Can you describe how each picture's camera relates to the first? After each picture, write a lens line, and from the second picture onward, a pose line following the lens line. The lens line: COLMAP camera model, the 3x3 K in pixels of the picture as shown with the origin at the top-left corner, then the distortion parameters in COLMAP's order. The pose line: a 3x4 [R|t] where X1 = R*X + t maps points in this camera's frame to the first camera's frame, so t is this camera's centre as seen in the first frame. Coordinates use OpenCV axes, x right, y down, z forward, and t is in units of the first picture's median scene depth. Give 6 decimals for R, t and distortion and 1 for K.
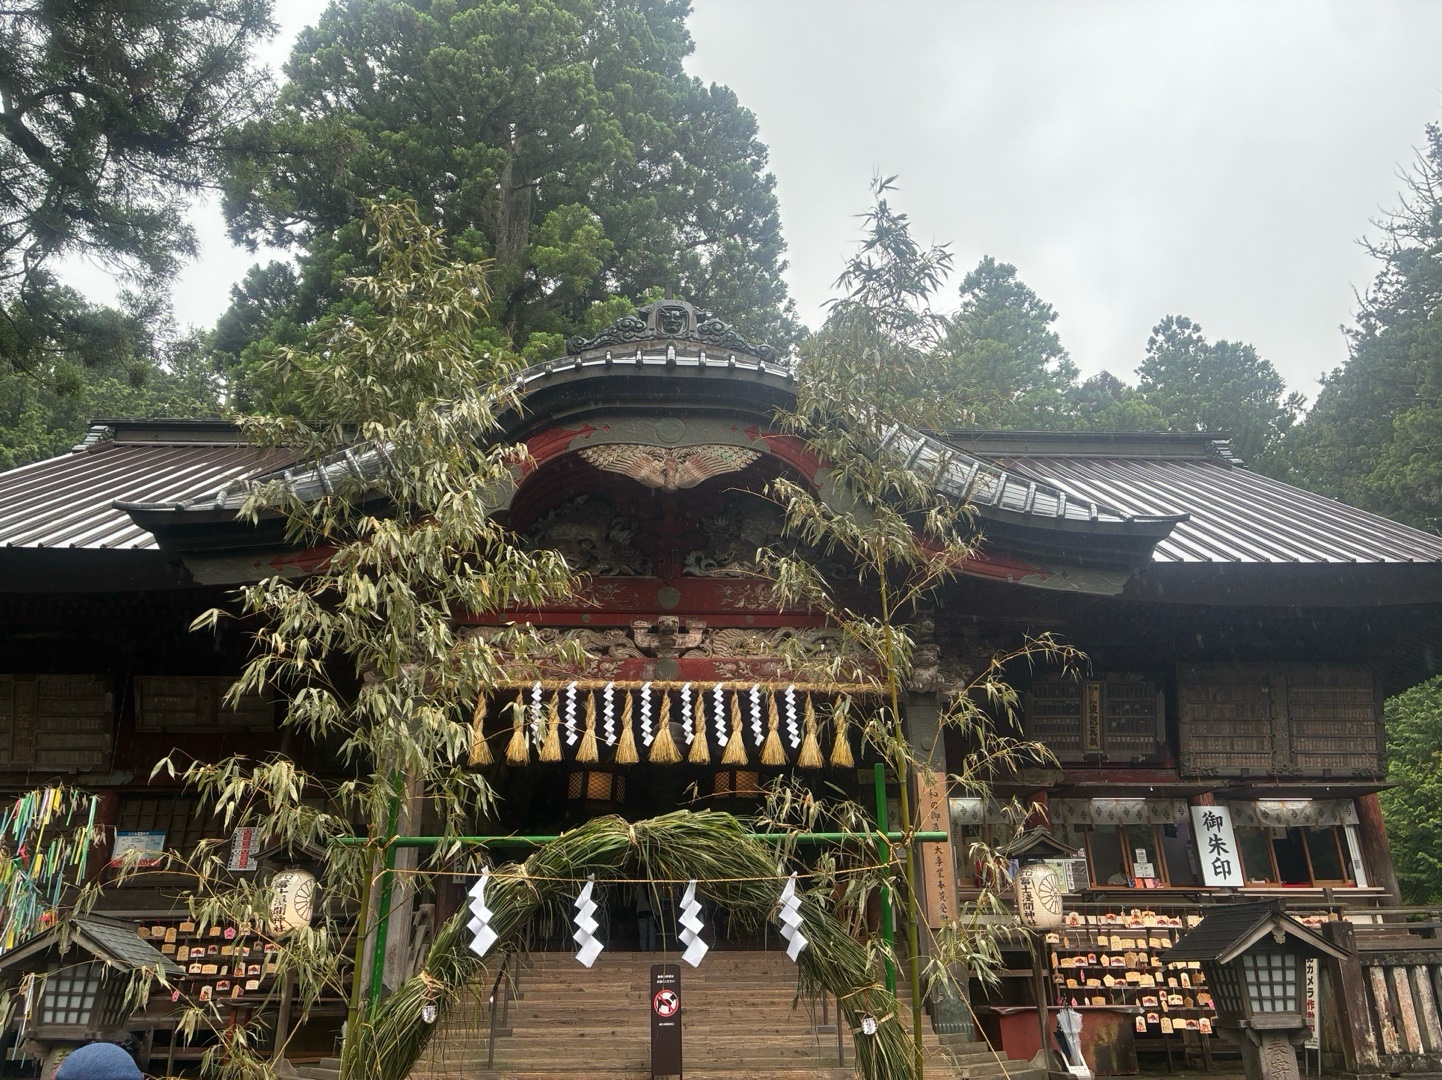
lens RADIAL K [[1105.3, 0, 721.0], [0, 1105.3, 540.0], [0, 0, 1]] dist [0.055912, -0.076062]
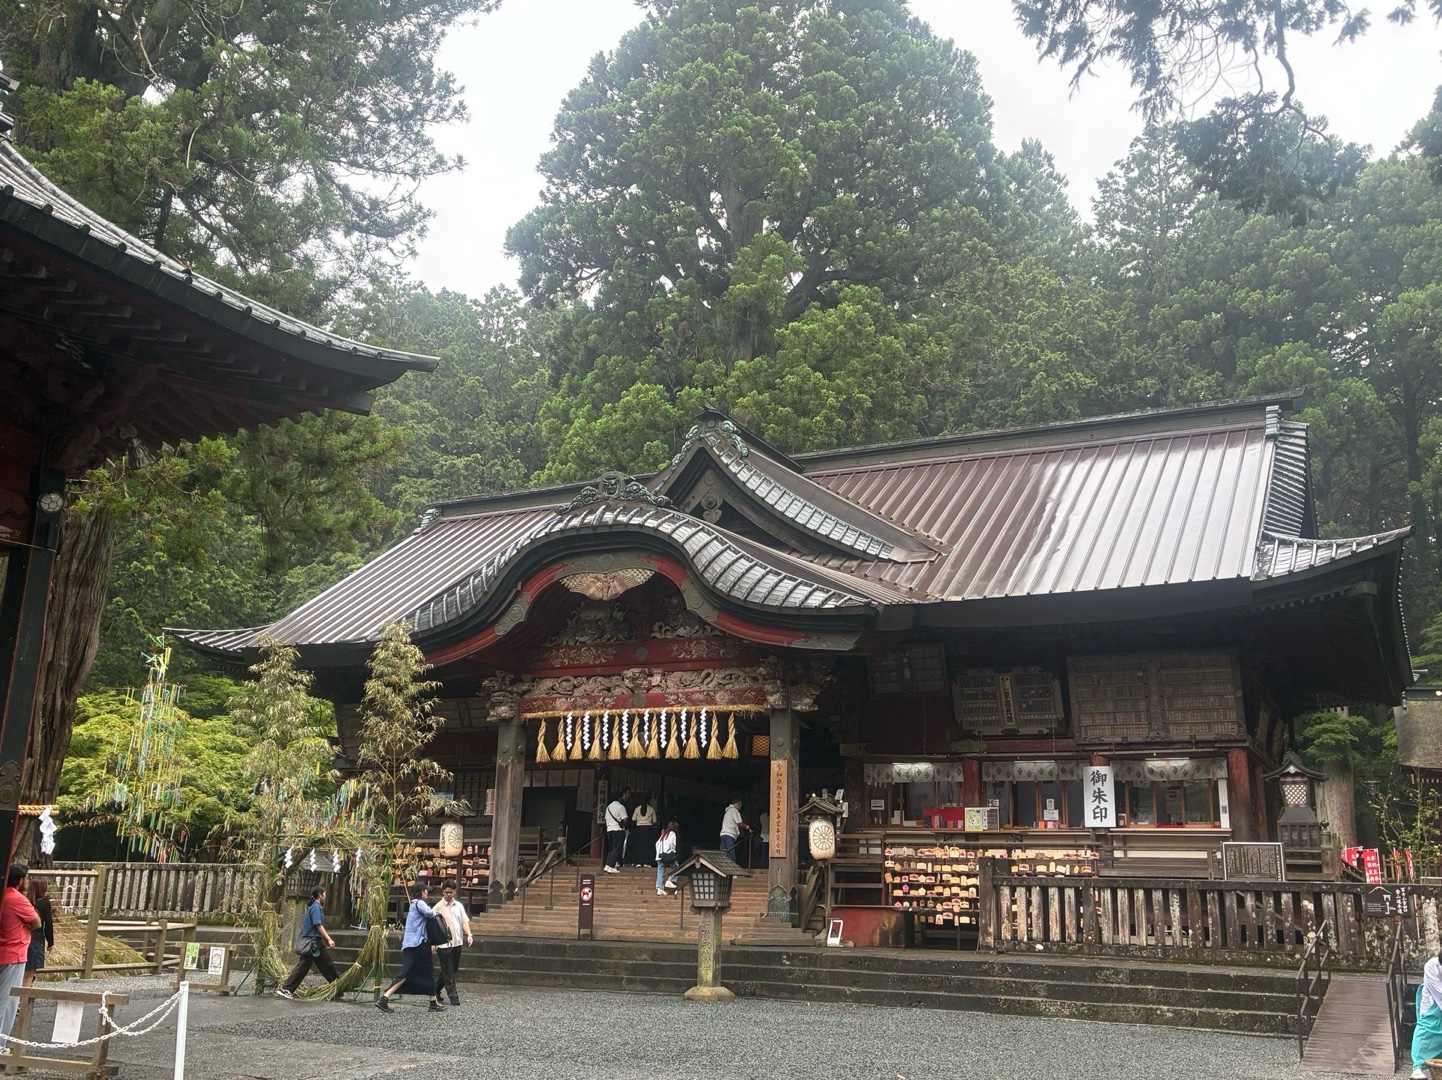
lens RADIAL K [[1328.5, 0, 721.0], [0, 1328.5, 540.0], [0, 0, 1]] dist [0.074059, -0.264996]
pose [[0.882041, -0.094905, -0.461517, 0.993595], [0.147180, 0.985987, 0.078530, -0.254347], [0.447597, -0.137192, 0.883649, -0.647610]]
